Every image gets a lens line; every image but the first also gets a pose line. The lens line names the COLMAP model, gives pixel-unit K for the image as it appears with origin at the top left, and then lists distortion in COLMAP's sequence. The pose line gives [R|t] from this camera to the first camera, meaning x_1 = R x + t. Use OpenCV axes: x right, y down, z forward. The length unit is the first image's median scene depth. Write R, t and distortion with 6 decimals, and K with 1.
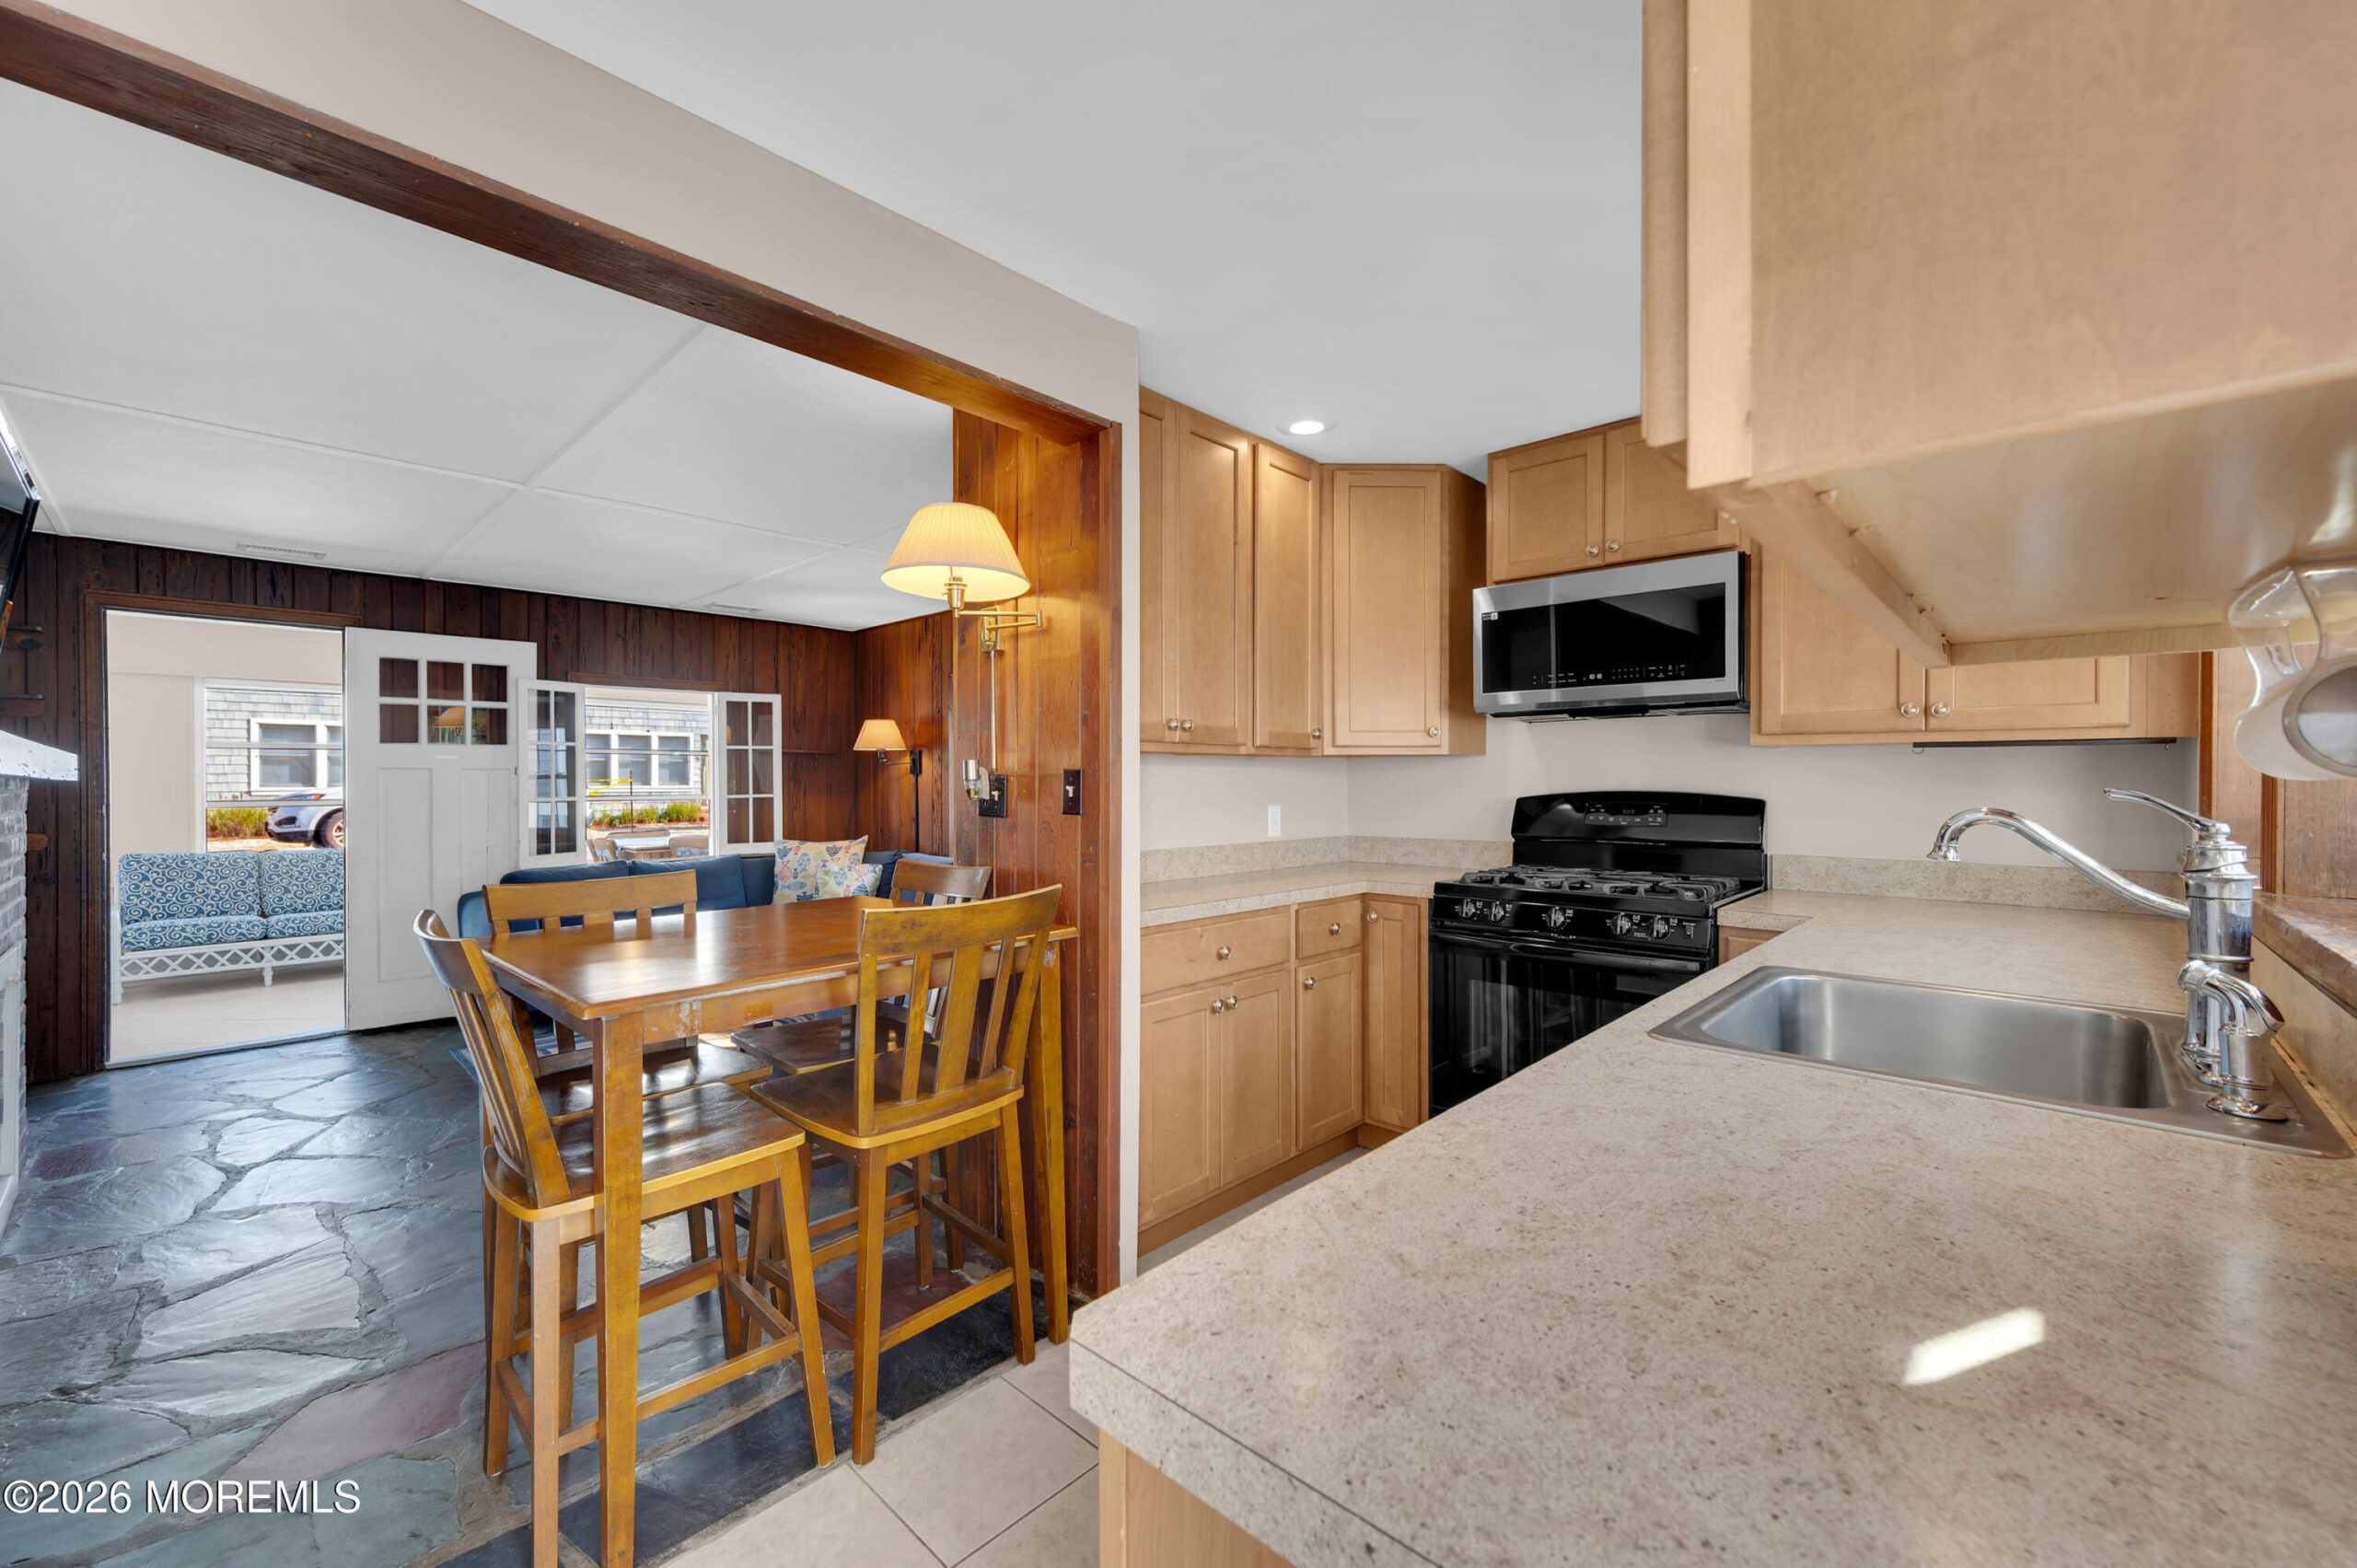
lens RADIAL K [[939.1, 0, 1164.9], [0, 939.1, 789.3], [0, 0, 1]] dist [-0.000051, 0.000695]
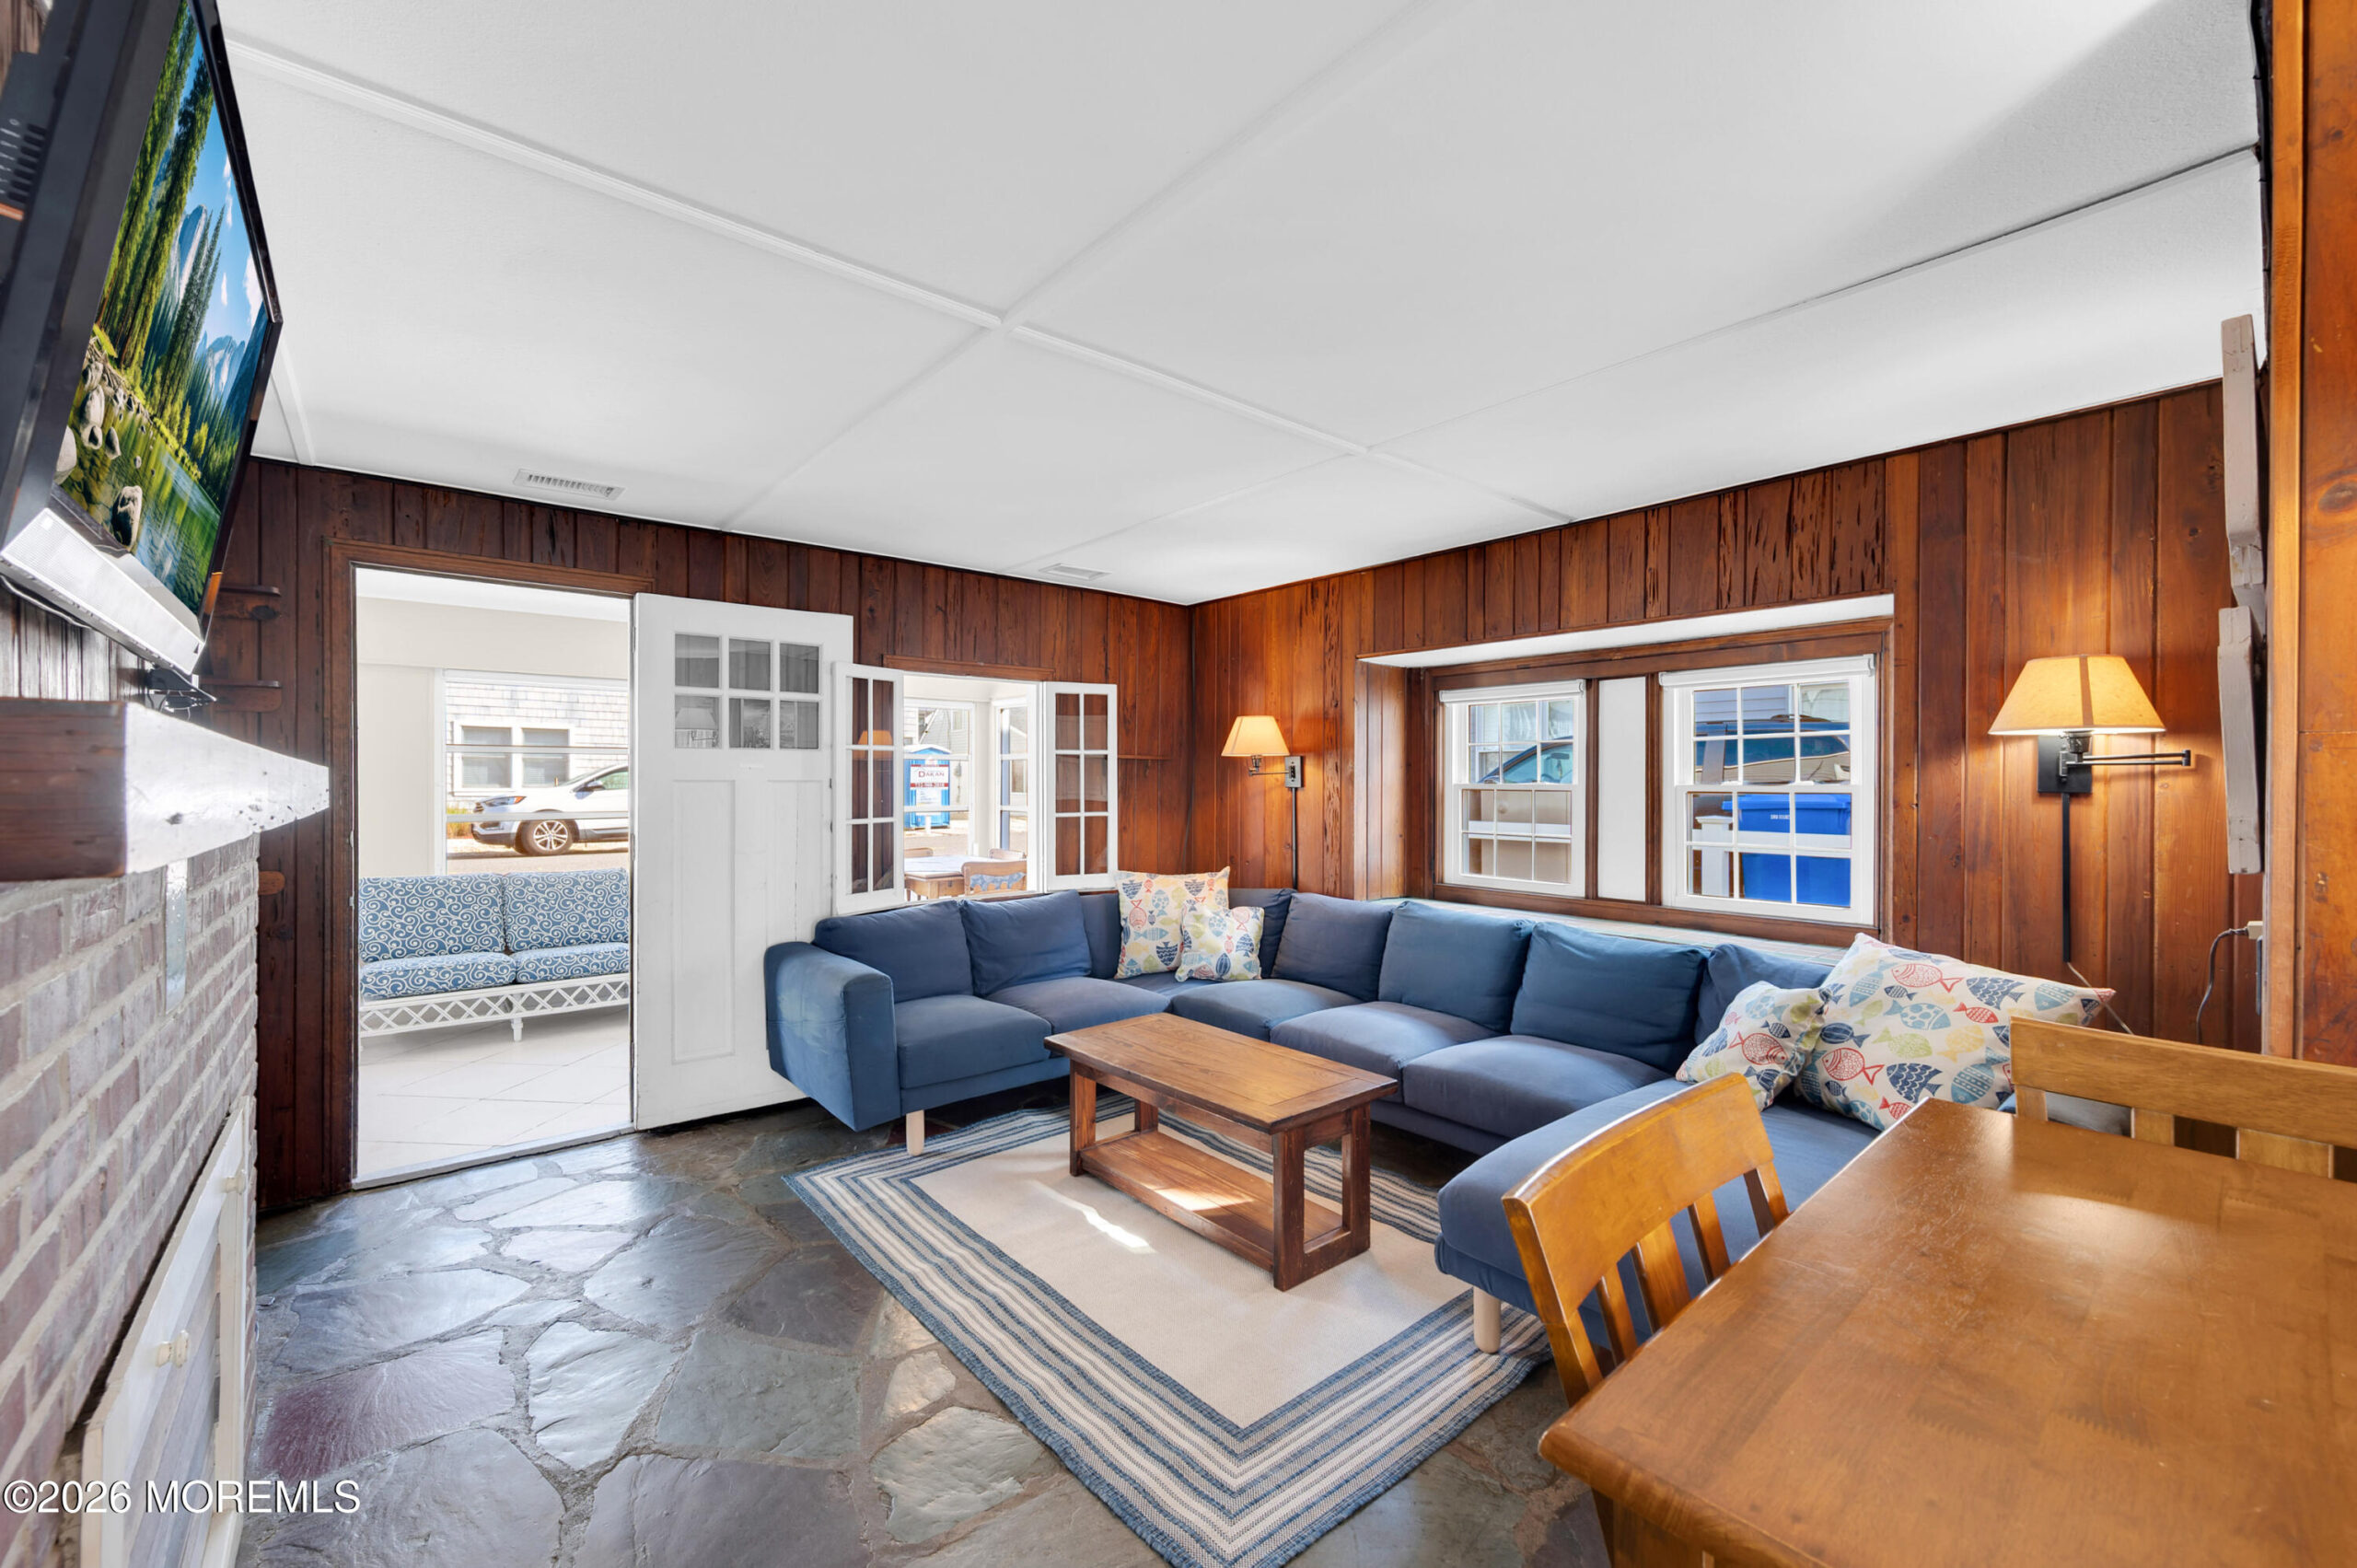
lens RADIAL K [[939.0, 0, 1178.7], [0, 939.0, 791.1], [0, 0, 1]] dist [-0.000876, -0.000189]
pose [[0.994483, 0.005525, -0.104752, -0.309767], [-0.005432, 0.999985, 0.001167, -0.015170], [0.104757, -0.000591, 0.994498, 0.255952]]
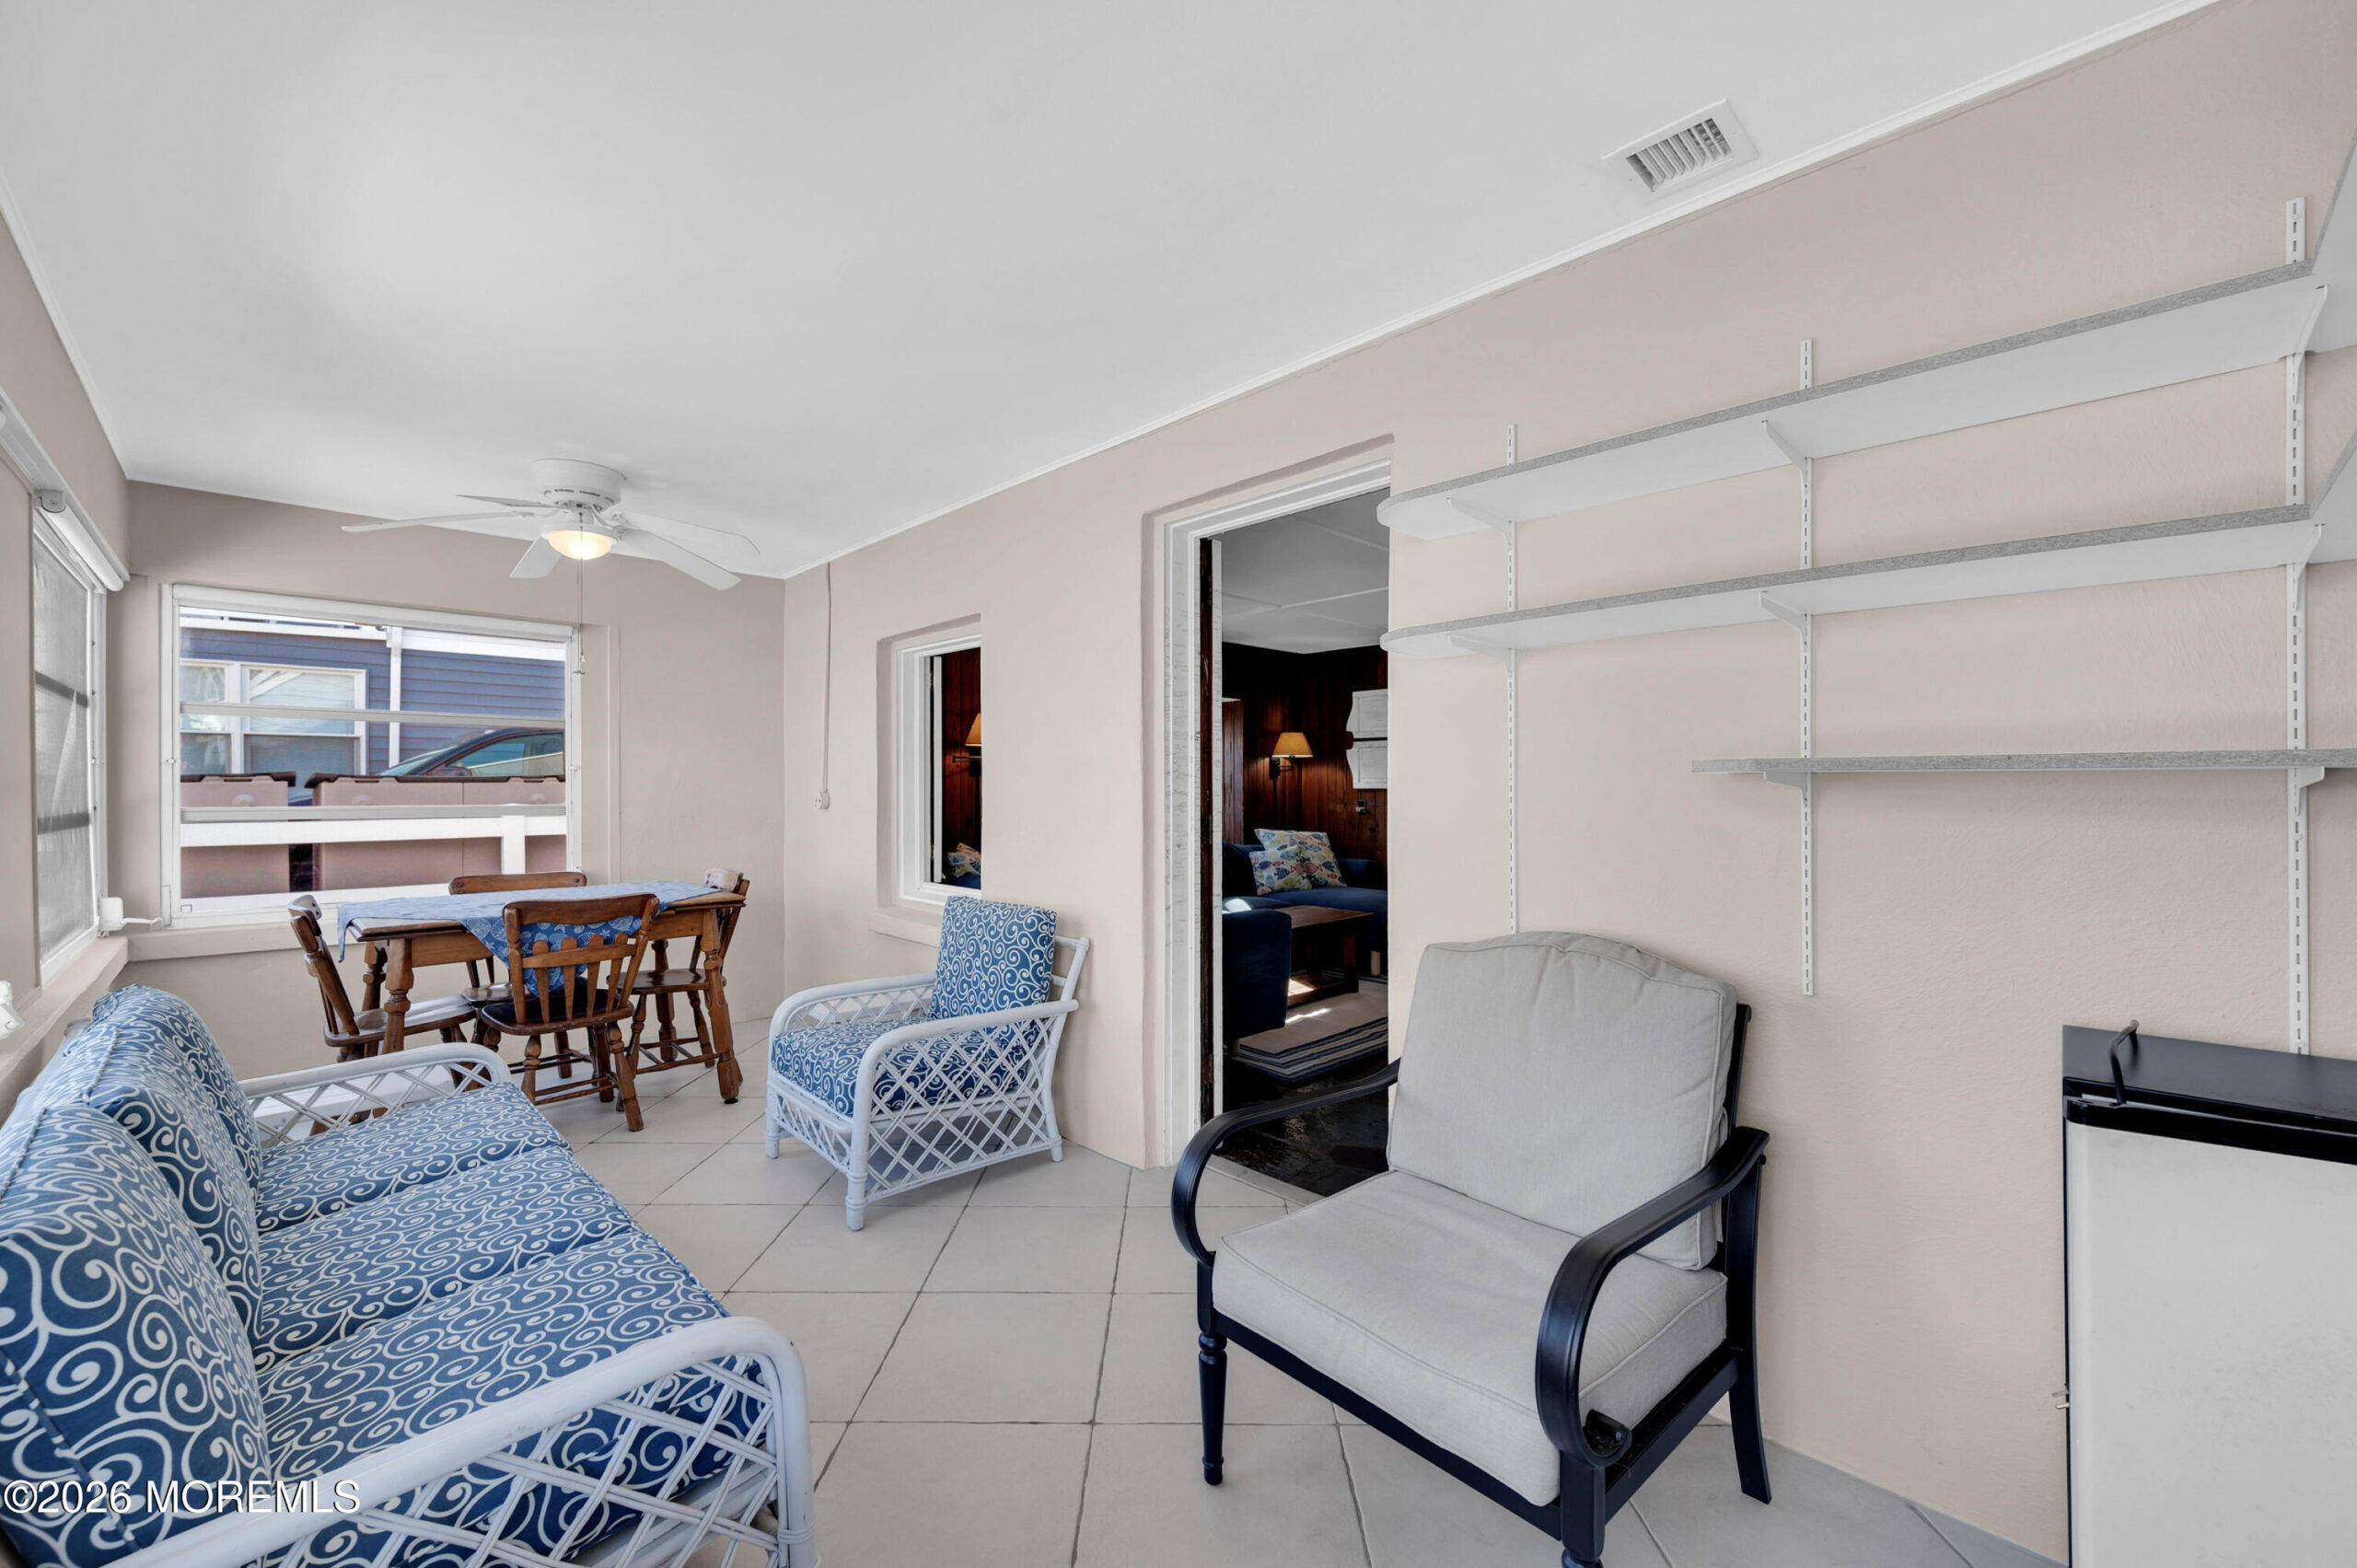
lens RADIAL K [[939.0, 0, 1178.7], [0, 939.0, 791.1], [0, 0, 1]] dist [-0.000876, -0.000189]
pose [[0.028260, -0.003291, 0.999595, -1.326814], [0.011951, 0.999924, 0.002954, 0.000681], [-0.999529, 0.011863, 0.028297, 0.867857]]
